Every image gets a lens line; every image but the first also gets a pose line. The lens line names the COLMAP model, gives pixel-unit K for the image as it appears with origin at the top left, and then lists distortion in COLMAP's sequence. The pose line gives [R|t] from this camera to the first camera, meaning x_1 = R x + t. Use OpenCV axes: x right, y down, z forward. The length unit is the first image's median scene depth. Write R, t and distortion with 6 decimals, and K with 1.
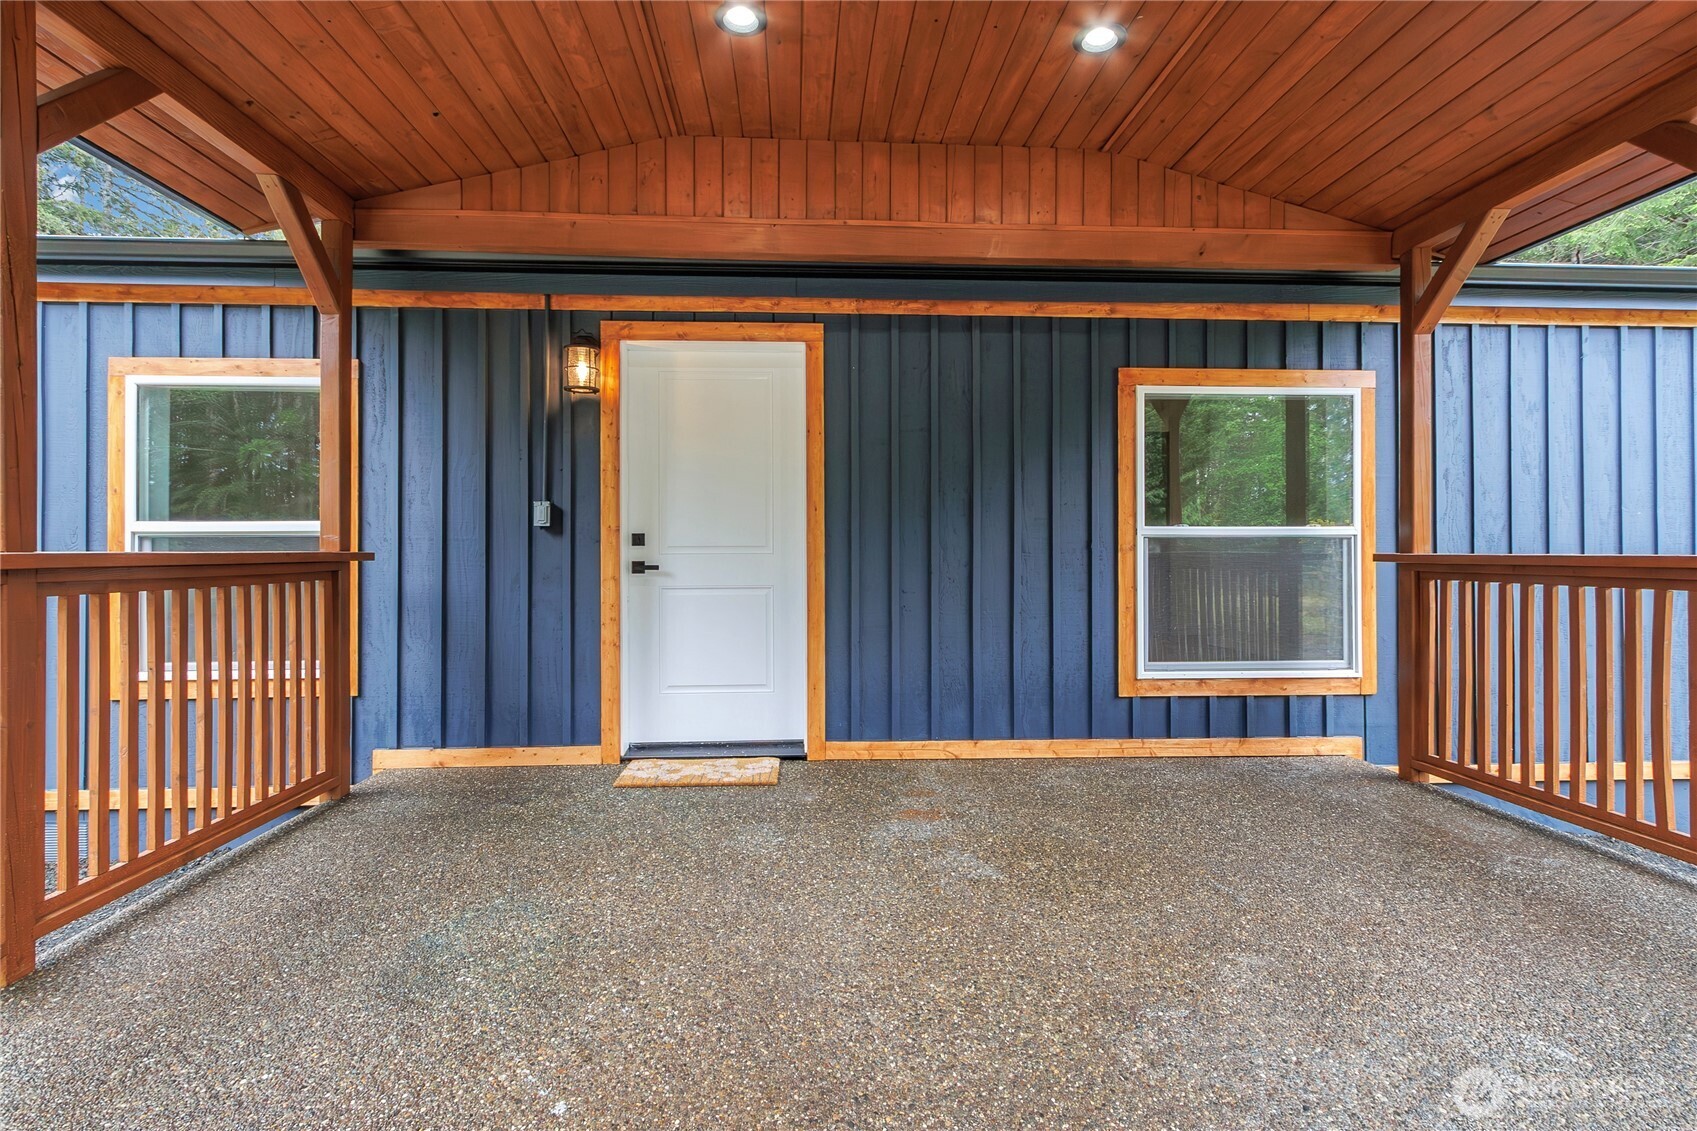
lens RADIAL K [[795.6, 0, 852.6], [0, 795.6, 541.2], [0, 0, 1]] dist [0.001993, -0.000036]
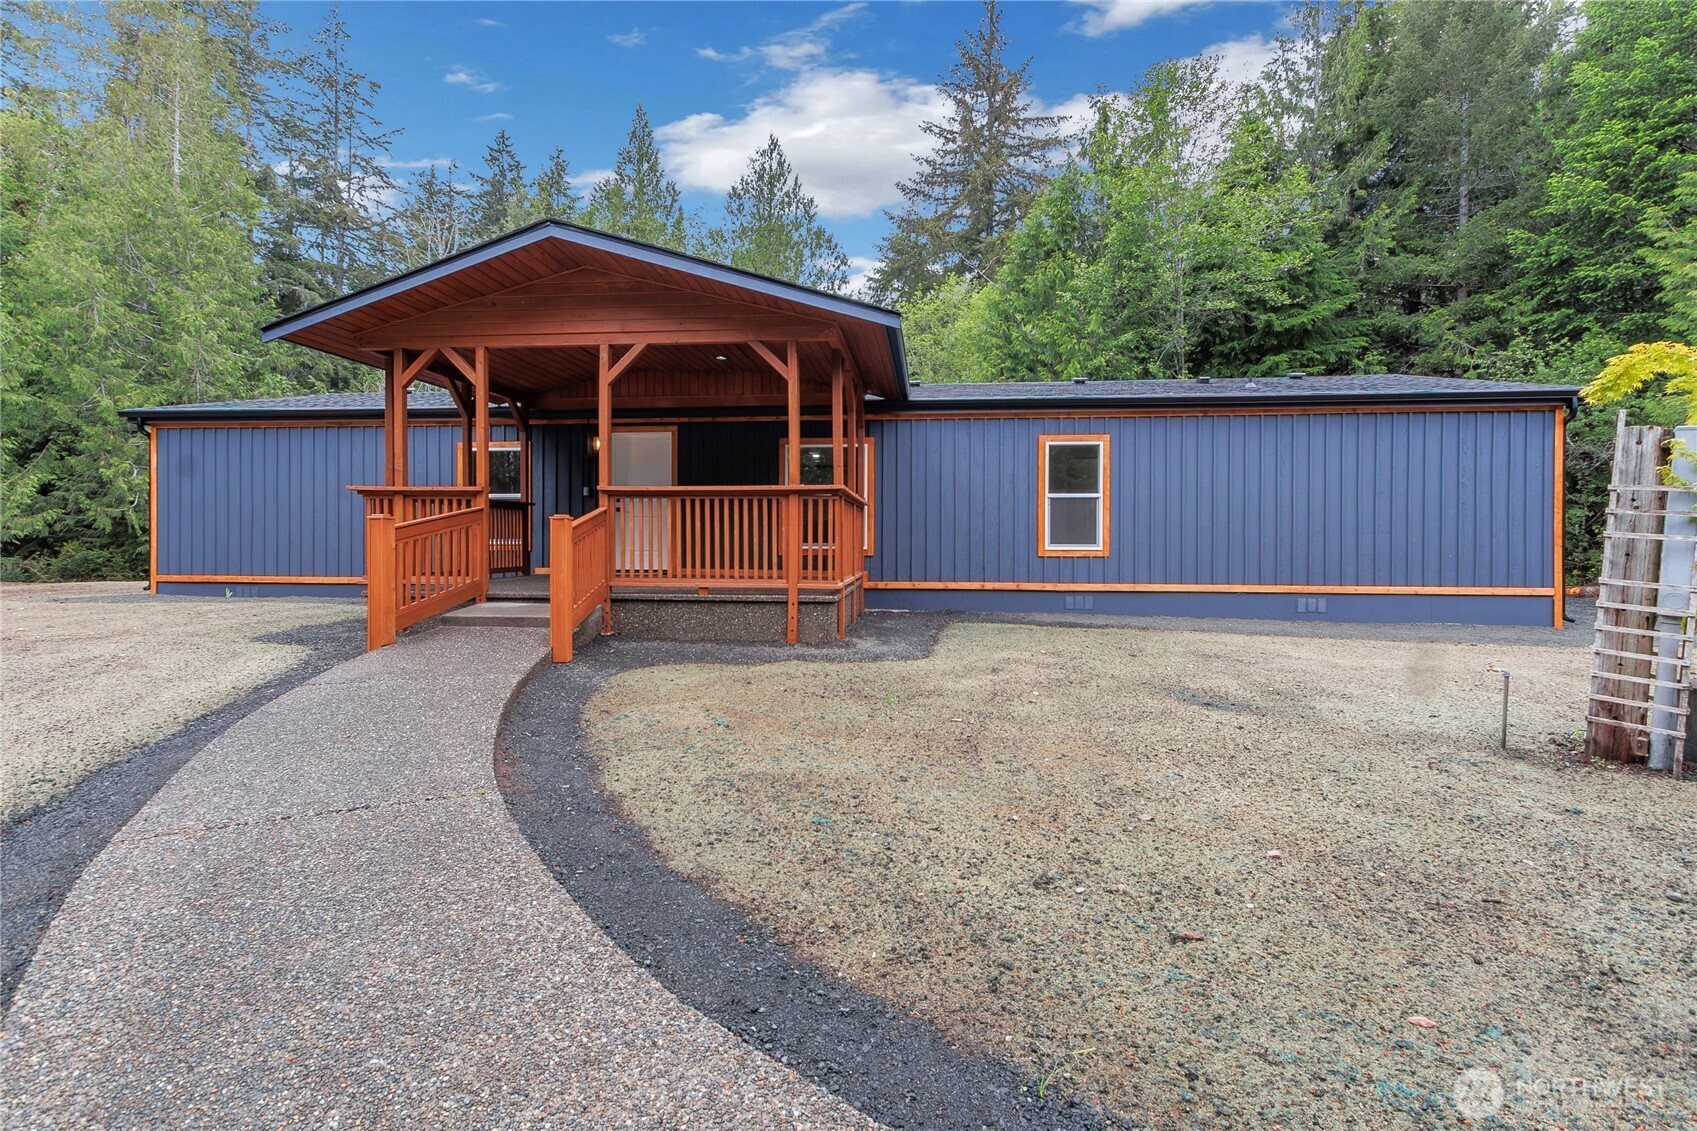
lens RADIAL K [[796.2, 0, 847.7], [0, 796.2, 535.5], [0, 0, 1]] dist [0.003943, -0.000425]
pose [[0.985232, 0.003002, -0.171196, 1.124209], [-0.002168, 0.999985, 0.005056, 0.116709], [0.171208, -0.004610, 0.985224, -1.840973]]
